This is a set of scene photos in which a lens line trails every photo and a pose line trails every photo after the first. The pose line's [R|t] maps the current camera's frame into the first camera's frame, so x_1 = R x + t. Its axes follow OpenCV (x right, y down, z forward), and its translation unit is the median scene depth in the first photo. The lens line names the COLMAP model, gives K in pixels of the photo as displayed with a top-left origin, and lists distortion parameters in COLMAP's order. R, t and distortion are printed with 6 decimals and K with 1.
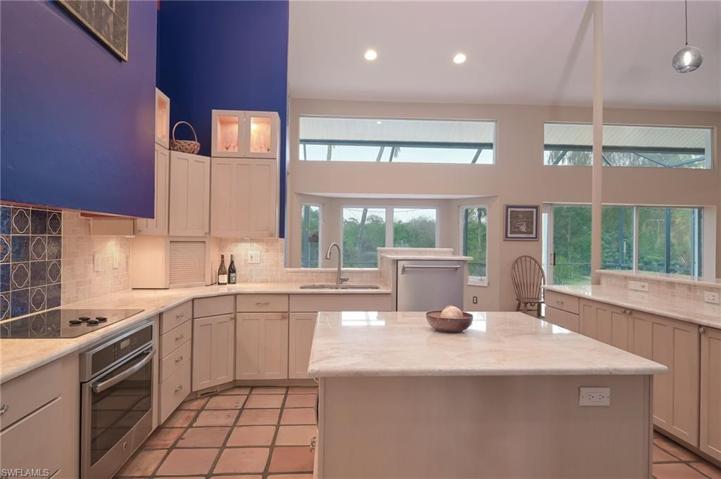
lens RADIAL K [[427.3, 0, 360.5], [0, 427.3, 243.8], [0, 0, 1]] dist [0.026277, -0.002443]
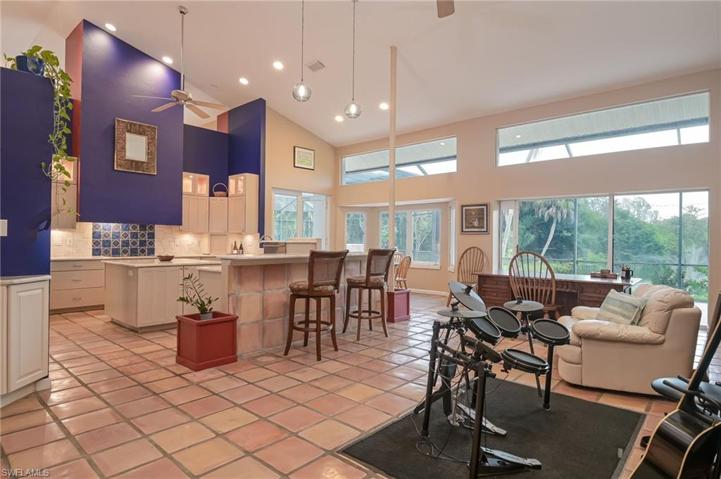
lens RADIAL K [[400.0, 0, 362.0], [0, 400.0, 241.9], [0, 0, 1]] dist [0.031225, 0.000245]
pose [[0.701693, 0.001068, -0.712479, 1.595445], [-0.007283, 0.999957, -0.005673, 0.038170], [0.712443, 0.009170, 0.701670, 0.020258]]
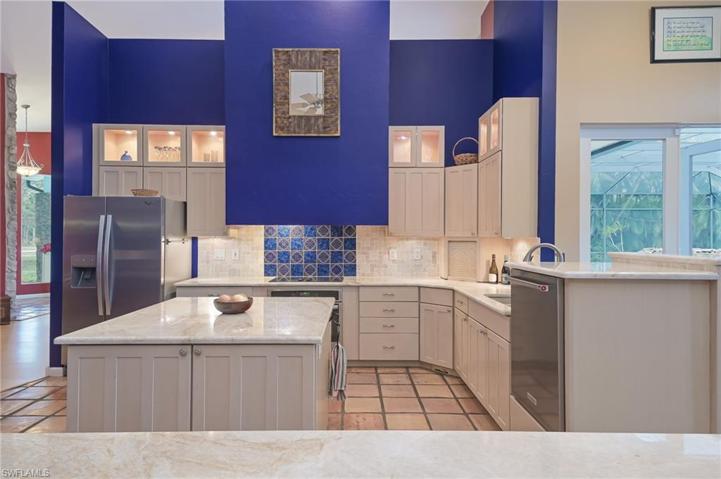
lens RADIAL K [[427.3, 0, 345.5], [0, 427.3, 236.3], [0, 0, 1]] dist [0.026277, -0.002443]
pose [[-0.084735, -0.005323, -0.996389, 0.726912], [-0.005850, 0.999971, -0.004844, -0.009900], [0.996386, 0.005418, -0.084764, 0.734593]]
